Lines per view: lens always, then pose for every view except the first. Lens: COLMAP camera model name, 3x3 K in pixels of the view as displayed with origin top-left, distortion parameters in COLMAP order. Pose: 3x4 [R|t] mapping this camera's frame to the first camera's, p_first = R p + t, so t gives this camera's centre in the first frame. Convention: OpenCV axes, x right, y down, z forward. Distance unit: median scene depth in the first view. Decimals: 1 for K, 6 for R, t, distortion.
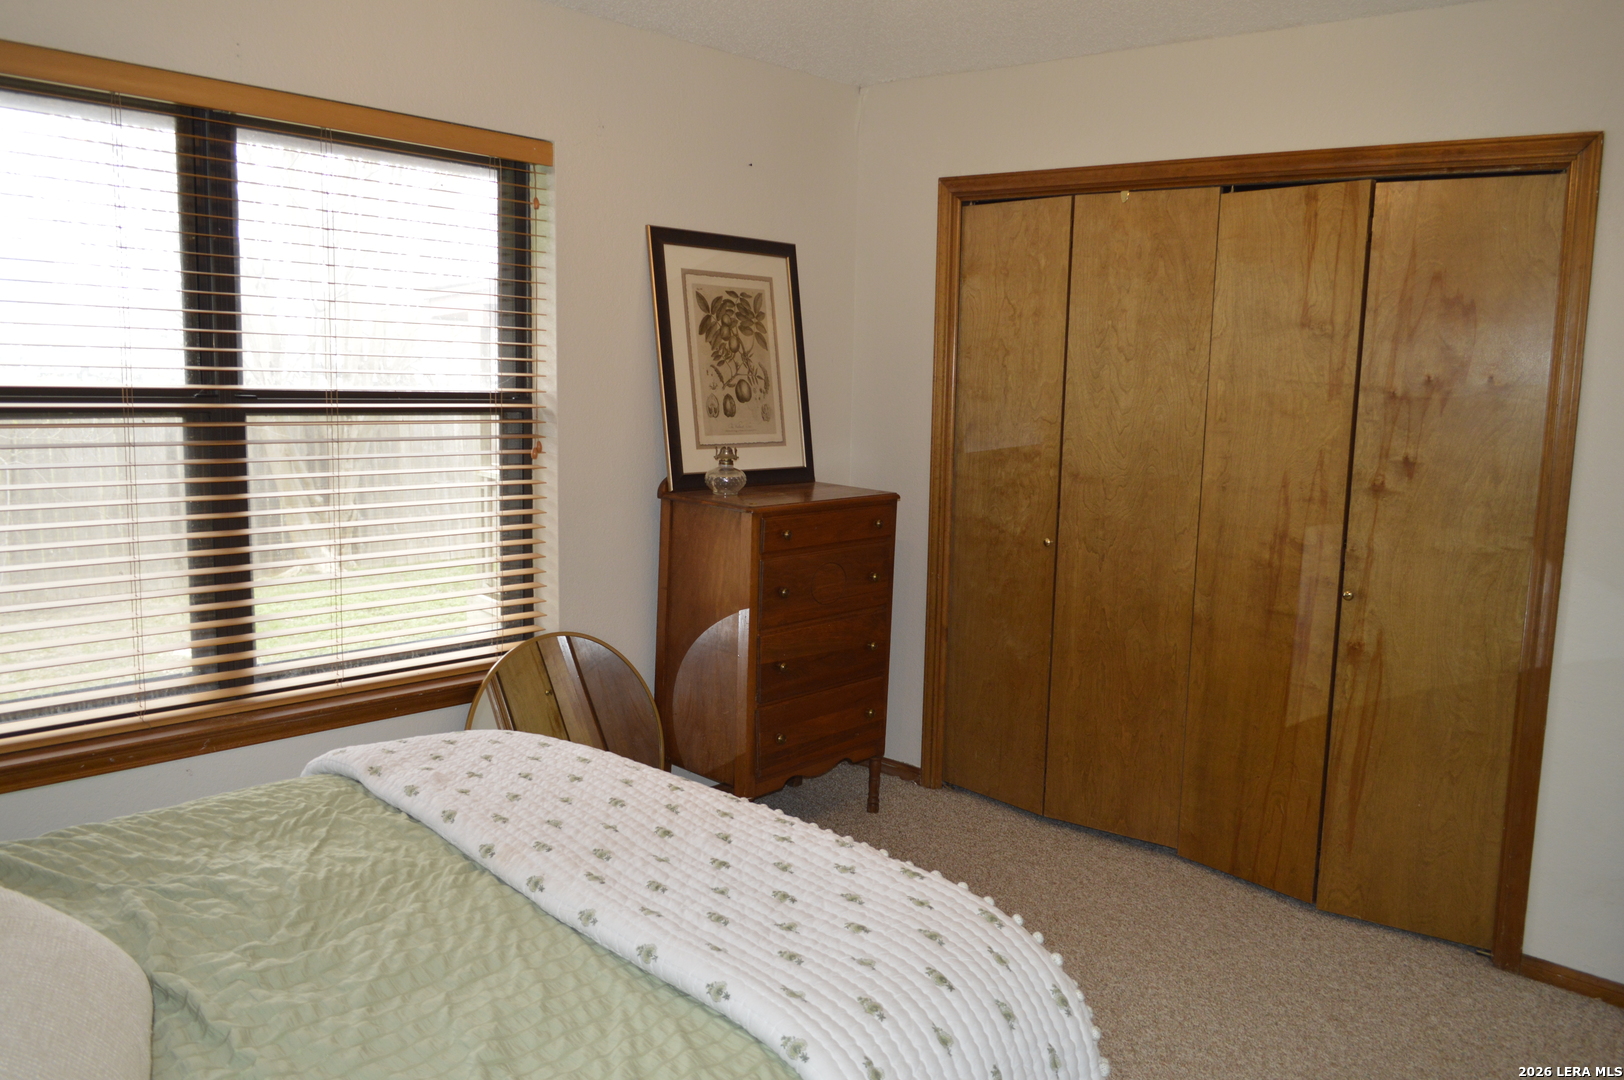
lens RADIAL K [[1290.1, 0, 807.6], [0, 1290.1, 534.6], [0, 0, 1]] dist [-0.000327, 0.001740]
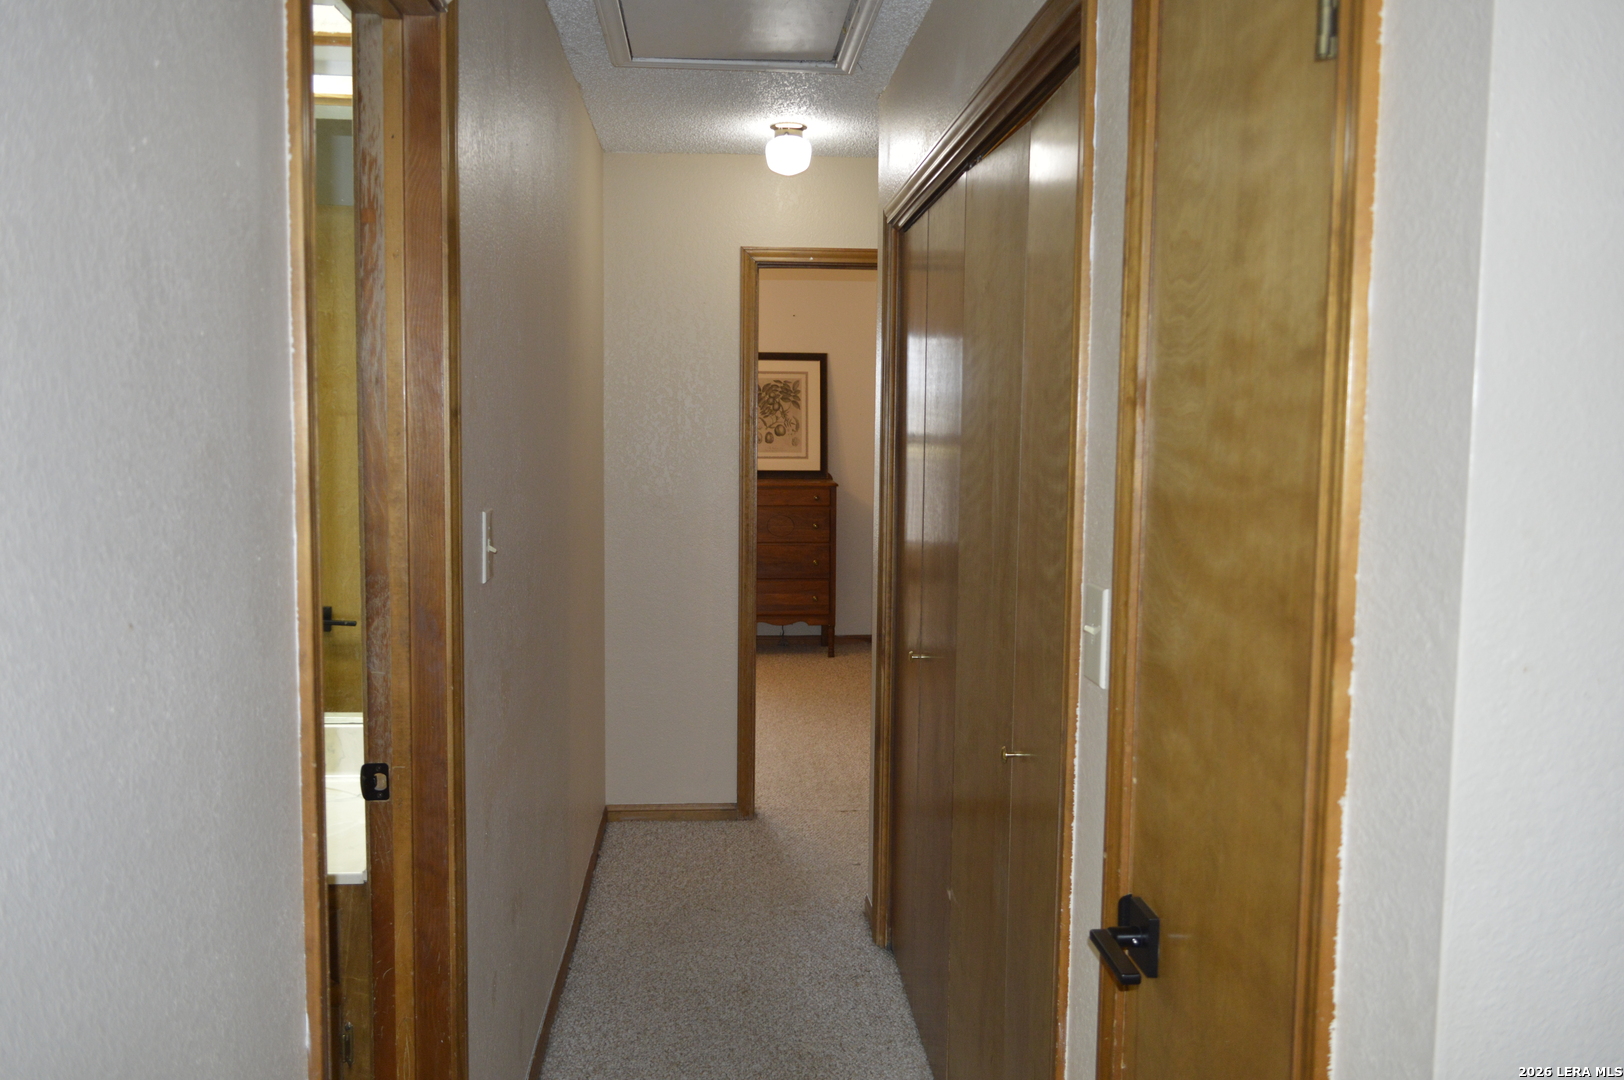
lens RADIAL K [[1290.1, 0, 811.9], [0, 1290.1, 541.6], [0, 0, 1]] dist [-0.000327, 0.001740]
pose [[0.739297, 0.037815, -0.672317, 1.003447], [-0.071236, 0.997211, -0.022244, 0.075258], [0.669601, 0.064338, 0.739929, -0.317913]]
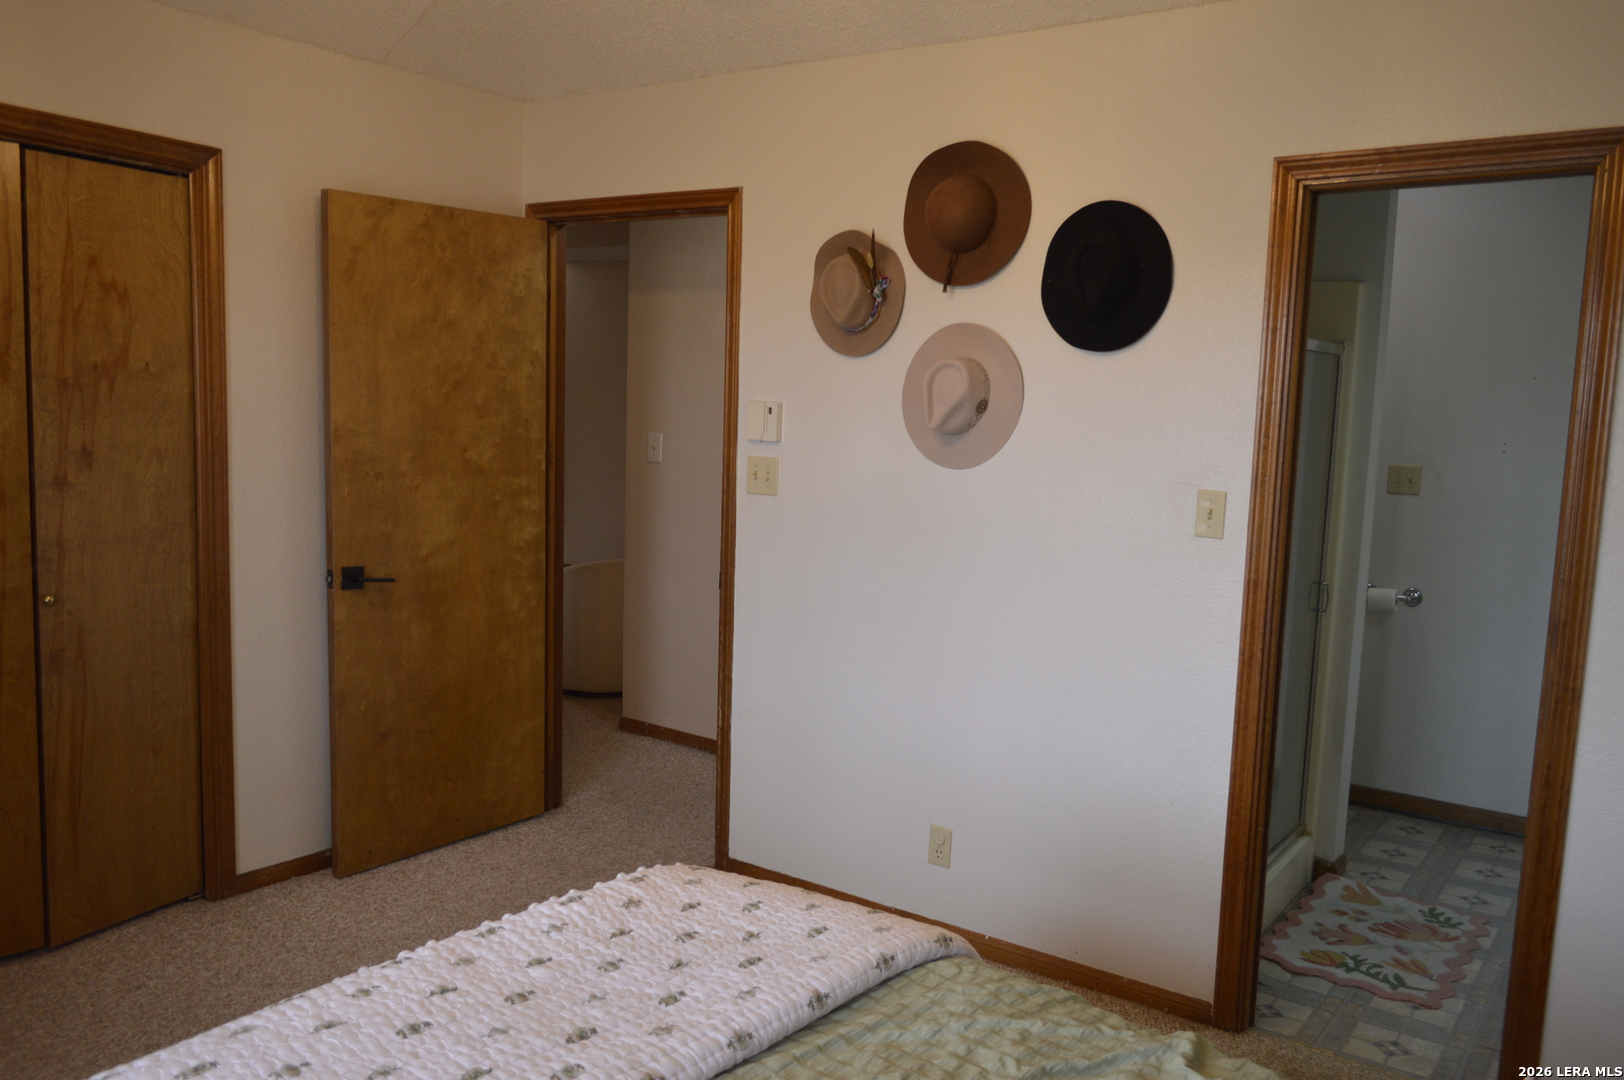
lens RADIAL K [[1290.1, 0, 807.5], [0, 1290.1, 542.4], [0, 0, 1]] dist [-0.000327, 0.001740]
pose [[-0.117270, -0.149196, 0.981829, -0.568479], [0.090779, 0.982901, 0.160201, -0.096877], [-0.988942, 0.107917, -0.101721, 0.585747]]
